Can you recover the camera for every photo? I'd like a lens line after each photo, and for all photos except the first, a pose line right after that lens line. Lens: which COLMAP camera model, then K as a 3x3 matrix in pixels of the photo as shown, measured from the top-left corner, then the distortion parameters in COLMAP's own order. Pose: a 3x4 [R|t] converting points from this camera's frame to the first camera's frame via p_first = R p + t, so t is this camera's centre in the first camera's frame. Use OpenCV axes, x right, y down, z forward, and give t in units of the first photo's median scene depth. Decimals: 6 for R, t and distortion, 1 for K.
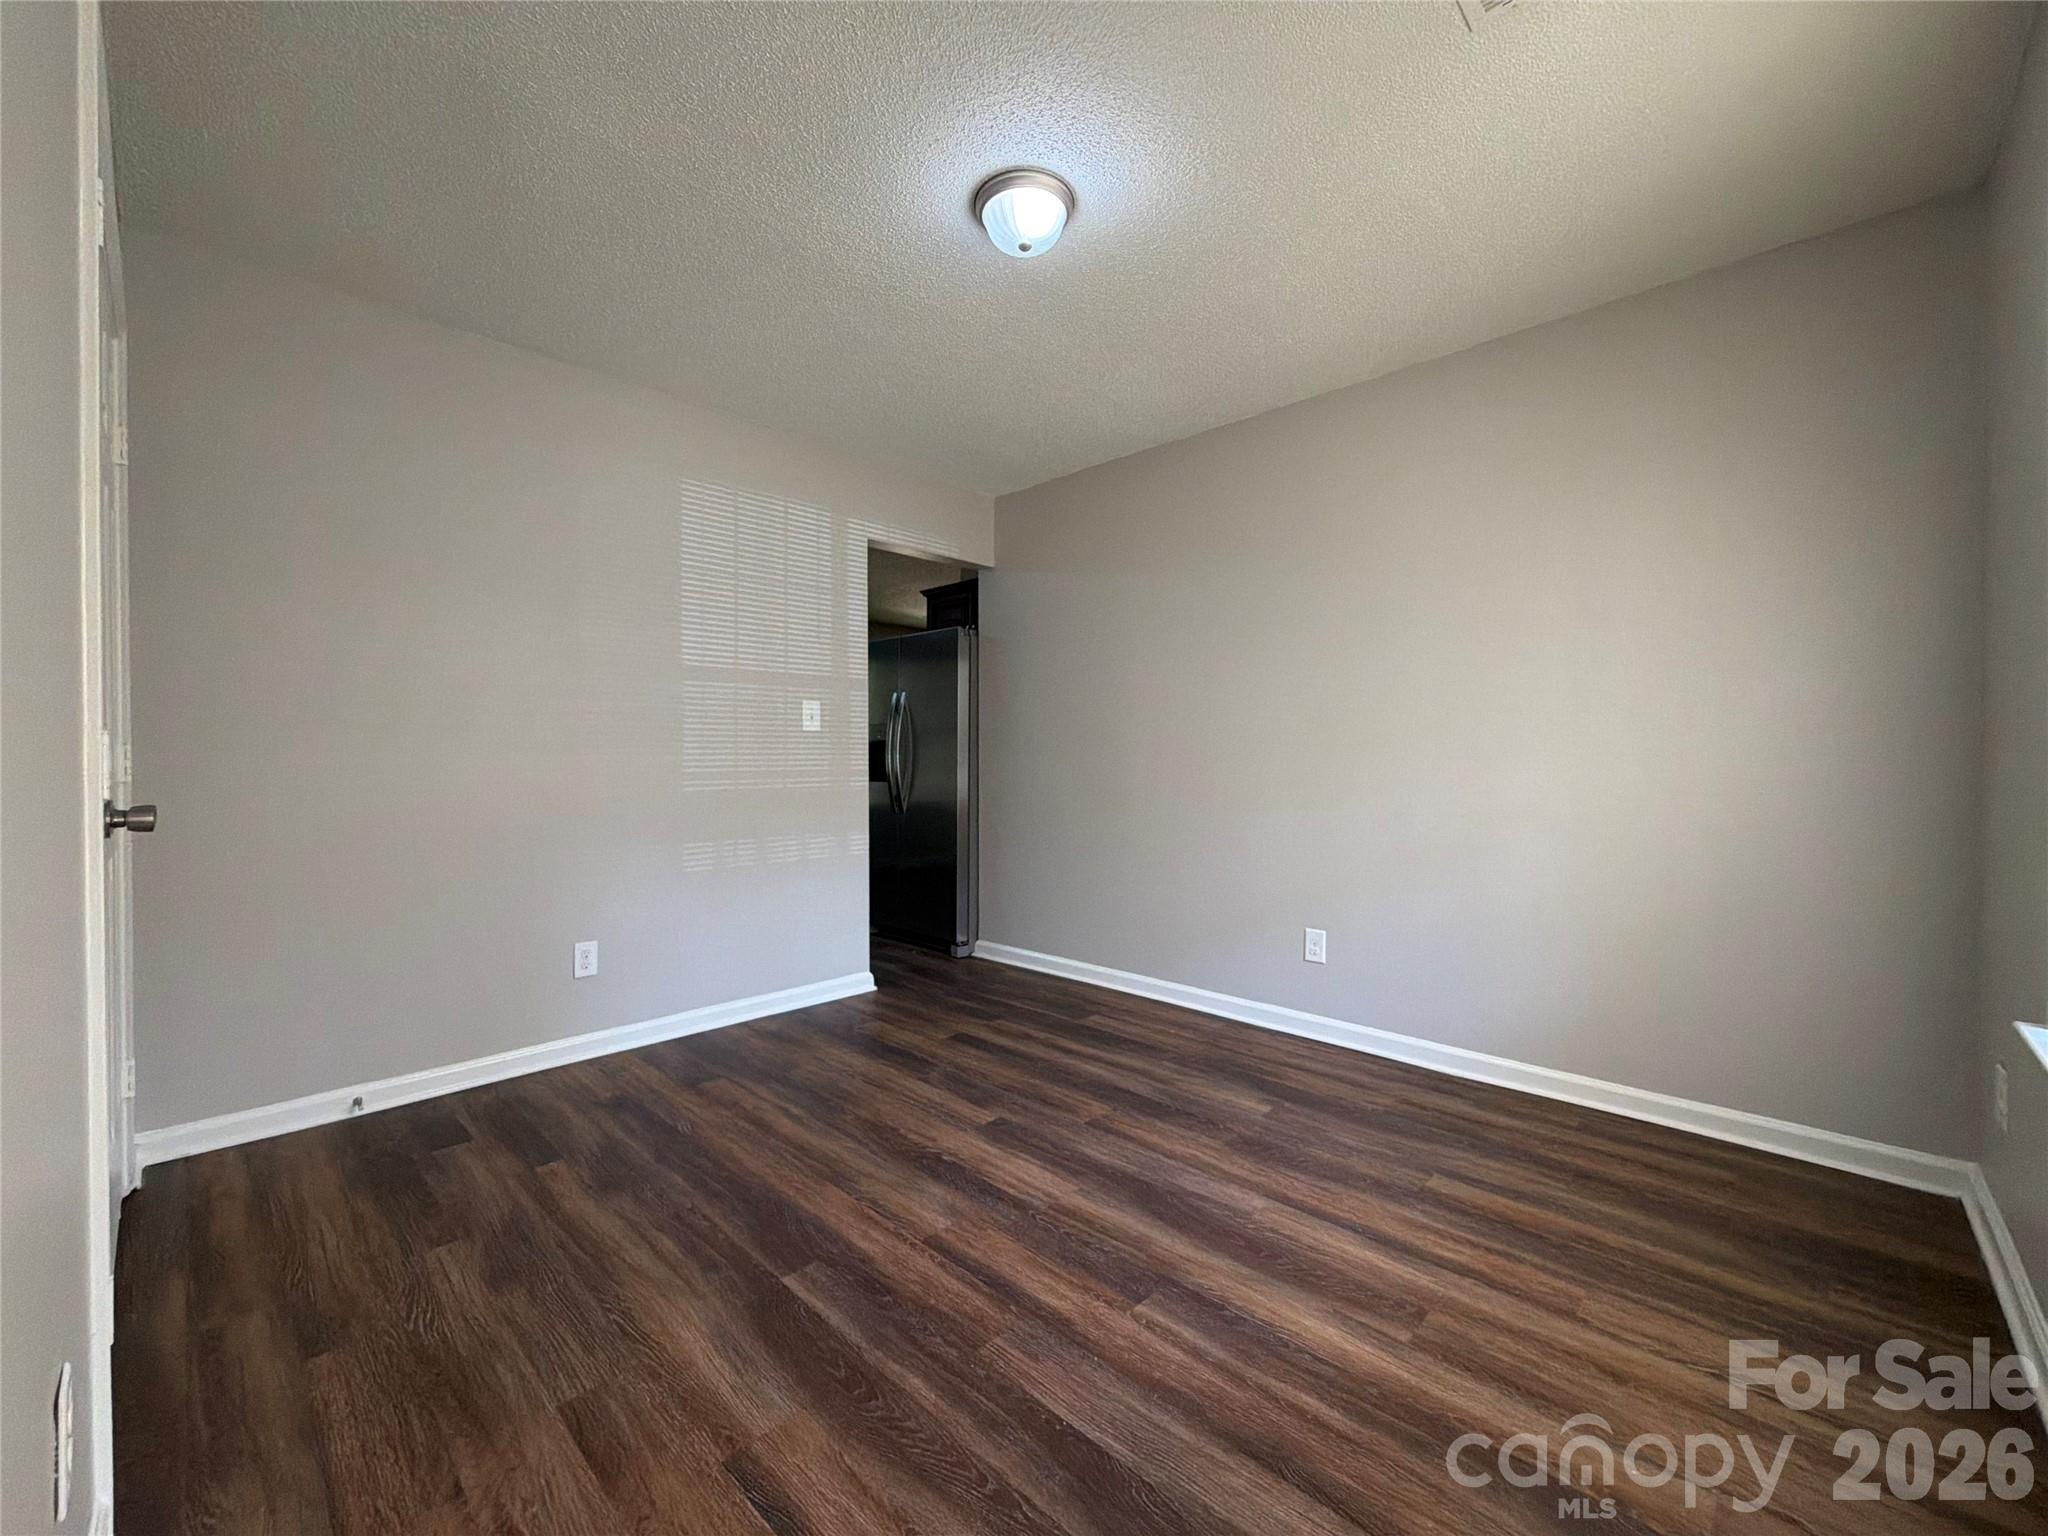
lens RADIAL K [[817.6, 0, 1022.4], [0, 817.6, 762.1], [0, 0, 1]] dist [-0.003182, 0.000054]
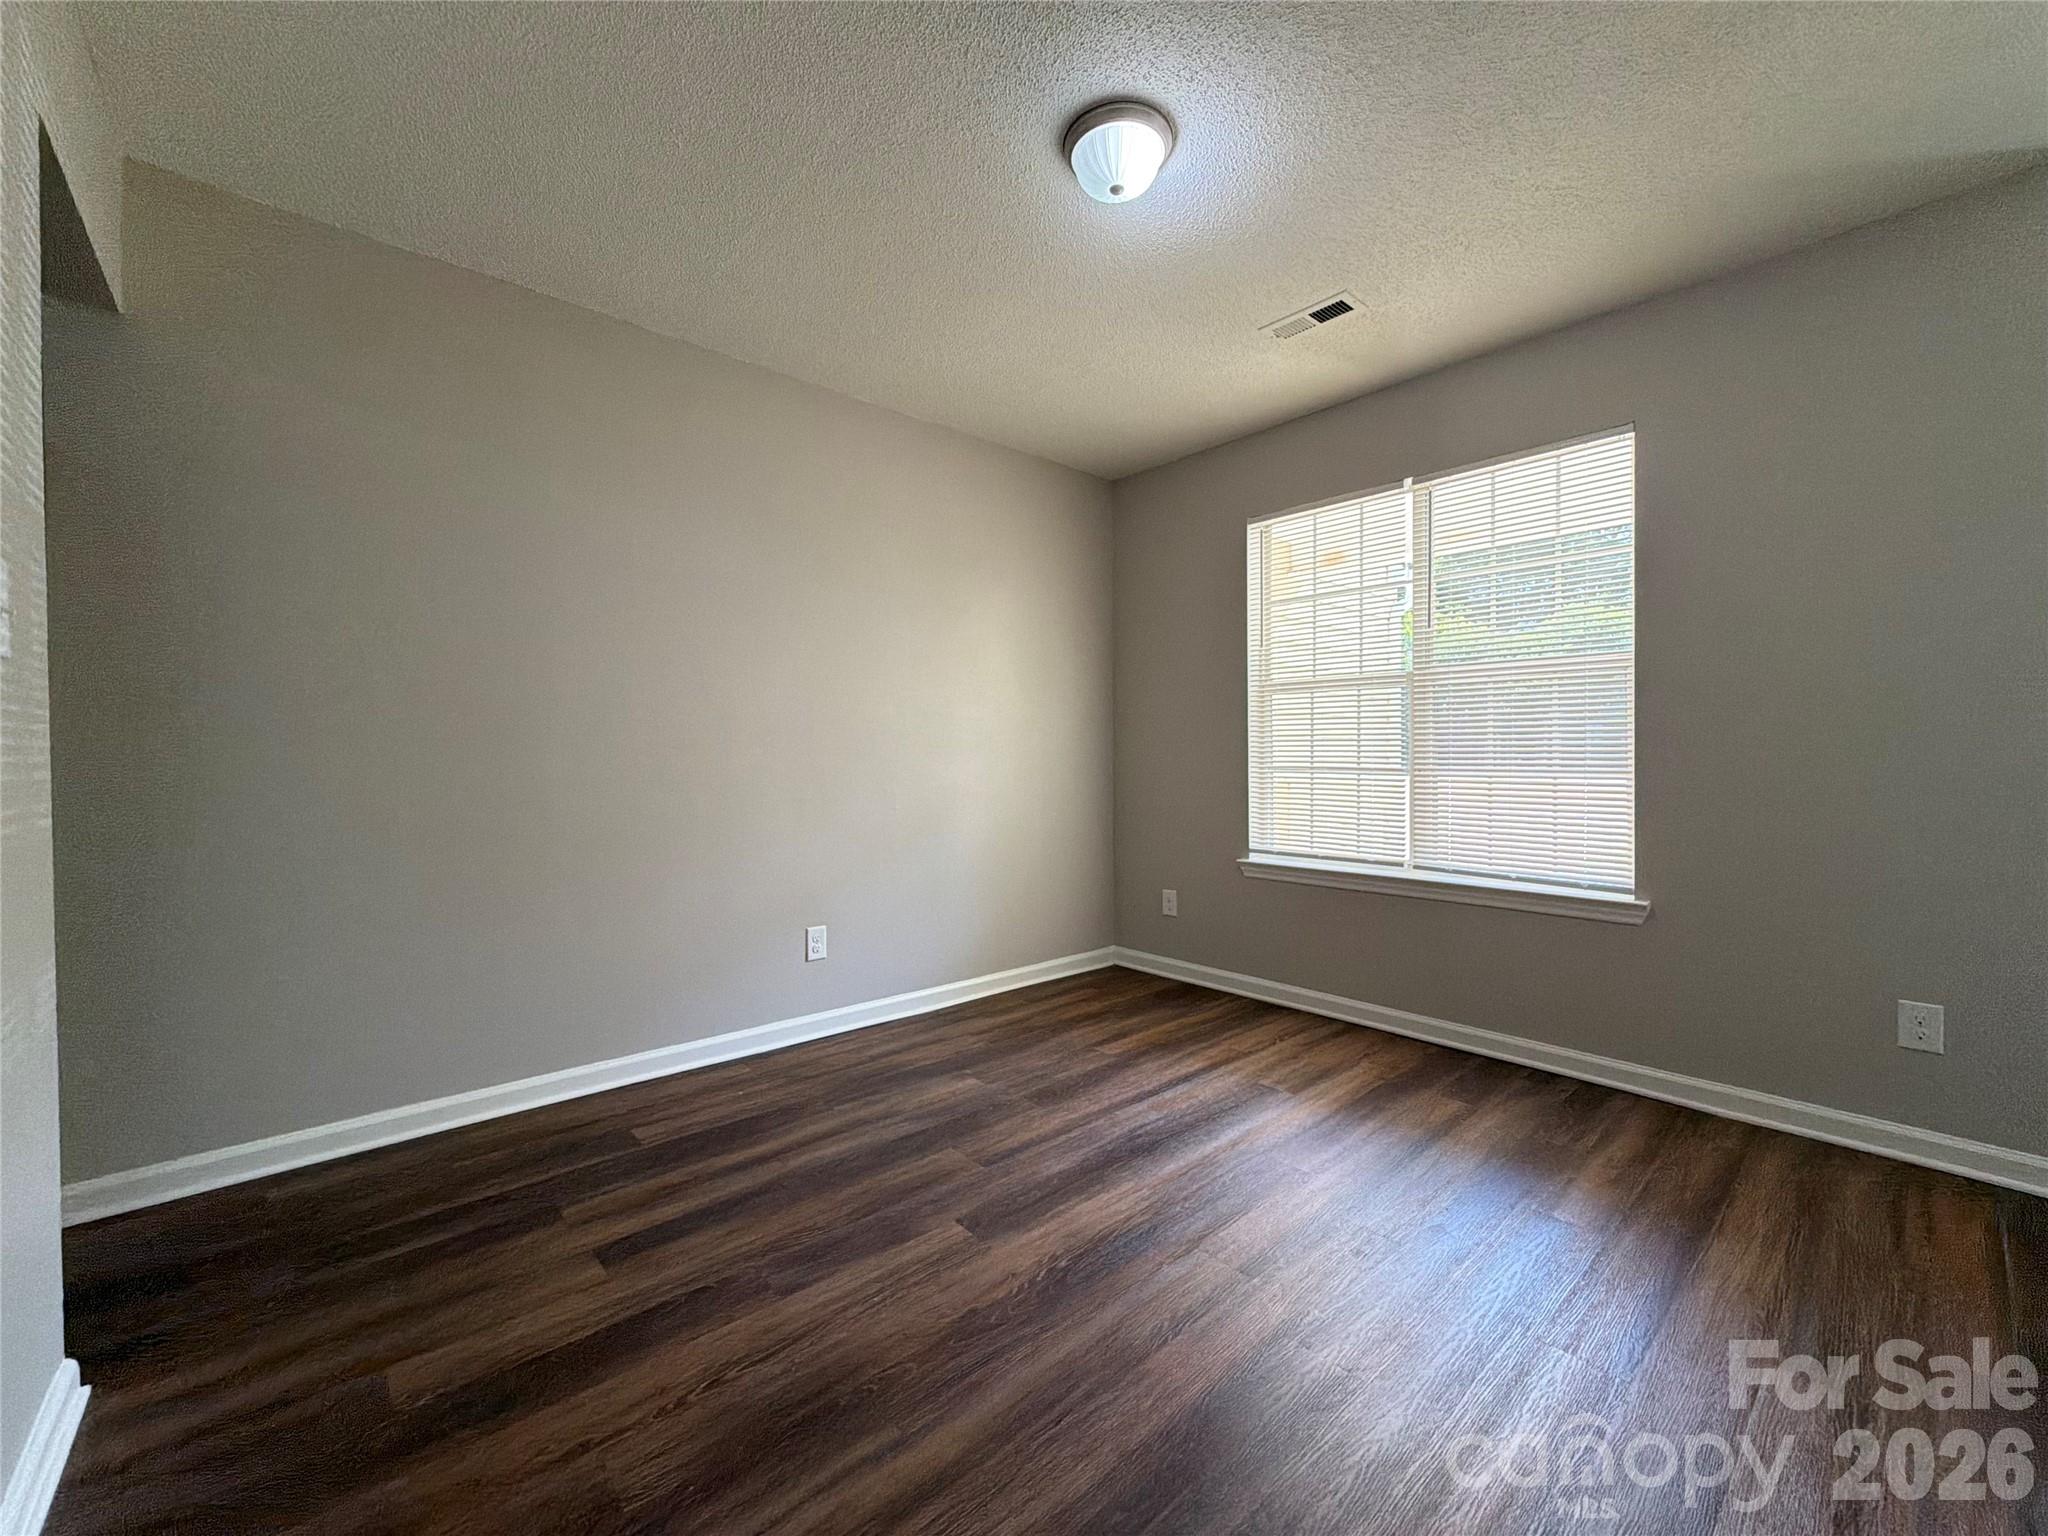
lens RADIAL K [[817.6, 0, 1026.0], [0, 817.6, 757.3], [0, 0, 1]] dist [-0.003182, 0.000054]
pose [[0.080905, -0.003179, 0.996717, -0.740815], [0.005701, 0.999980, 0.002726, 0.001503], [-0.996706, 0.005461, 0.080922, 0.828347]]
